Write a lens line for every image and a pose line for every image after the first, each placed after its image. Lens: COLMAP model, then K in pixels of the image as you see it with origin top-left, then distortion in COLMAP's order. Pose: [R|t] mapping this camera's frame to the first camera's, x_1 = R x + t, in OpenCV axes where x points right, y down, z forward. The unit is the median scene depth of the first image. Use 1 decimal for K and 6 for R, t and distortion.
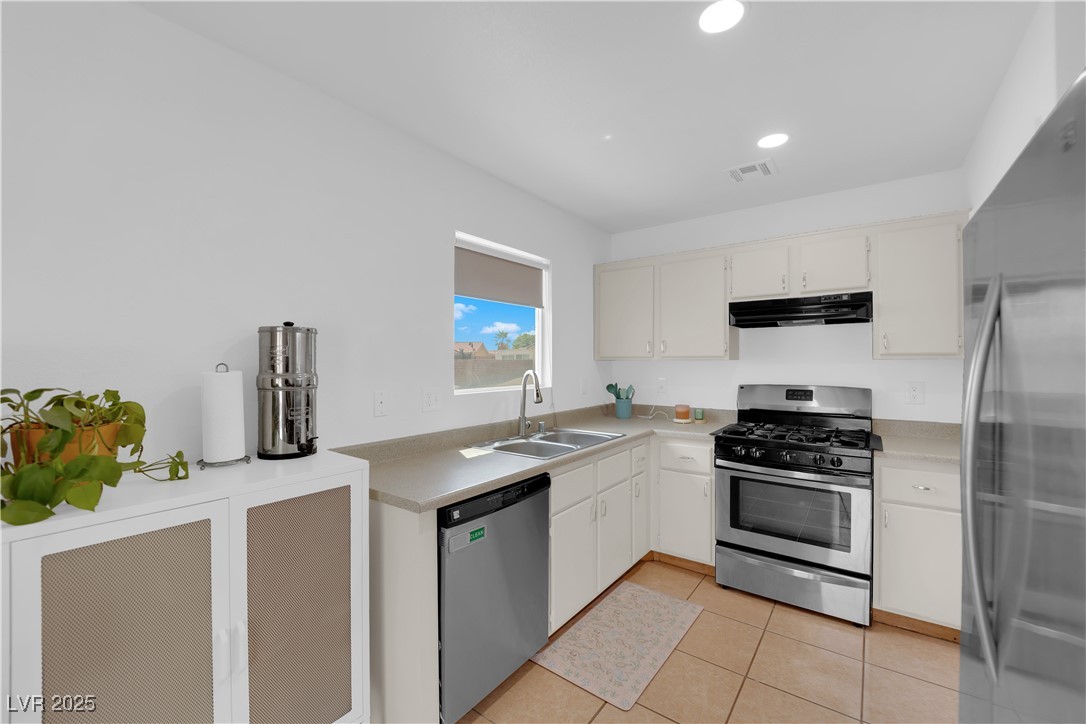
lens RADIAL K [[434.9, 0, 542.5], [0, 434.9, 358.8], [0, 0, 1]] dist [-0.013951, -0.002480]
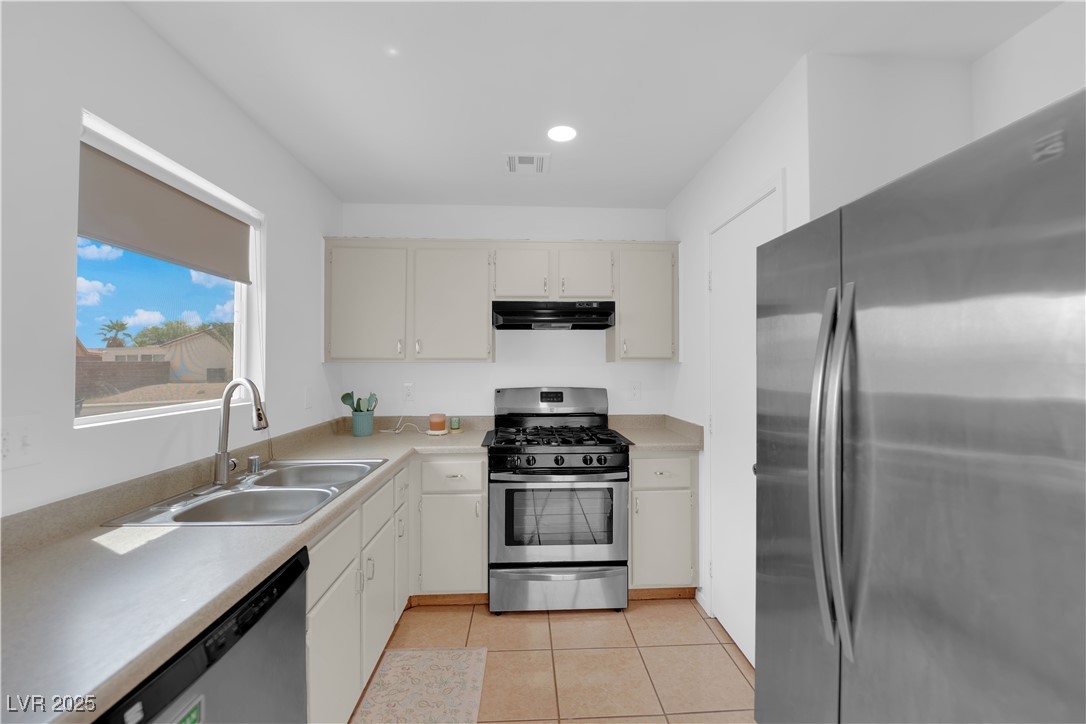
lens RADIAL K [[434.9, 0, 542.7], [0, 434.9, 358.7], [0, 0, 1]] dist [-0.013951, -0.002480]
pose [[0.767427, 0.009828, 0.641061, -0.091196], [-0.005261, 0.999945, -0.009032, 0.002479], [-0.641114, 0.003558, 0.767437, 0.238062]]
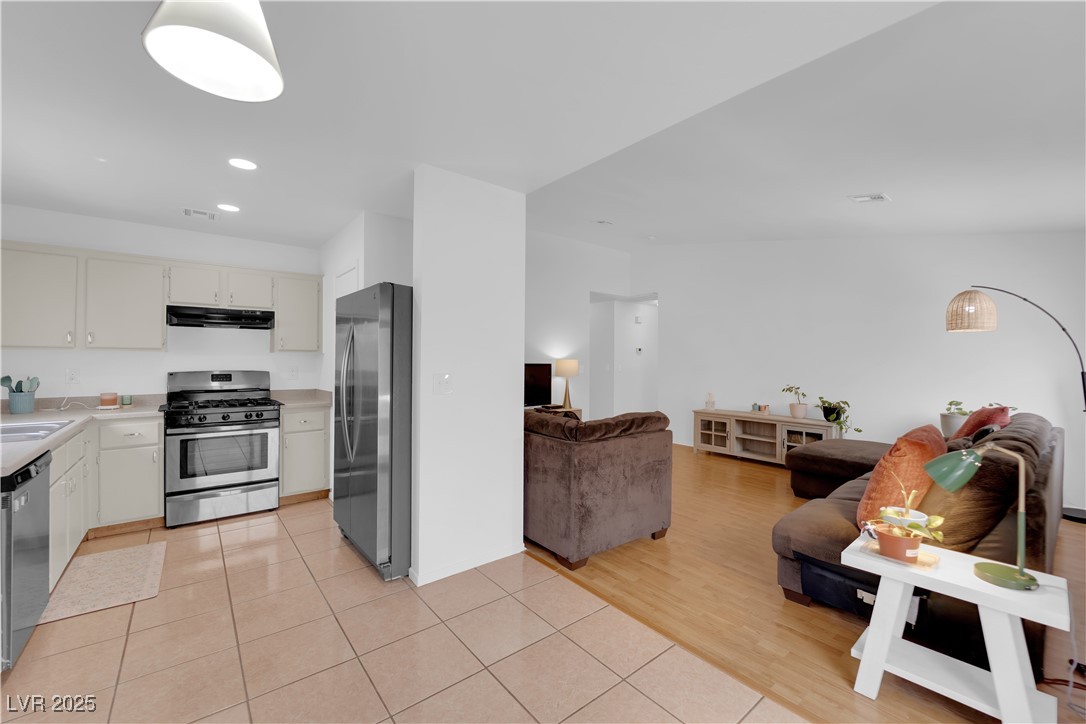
lens RADIAL K [[434.9, 0, 545.3], [0, 434.9, 357.6], [0, 0, 1]] dist [-0.013951, -0.002480]
pose [[0.228017, 0.005348, 0.973642, -0.561402], [-0.011619, 0.999929, -0.002772, 0.011282], [-0.973588, -0.010681, 0.228063, -0.357336]]
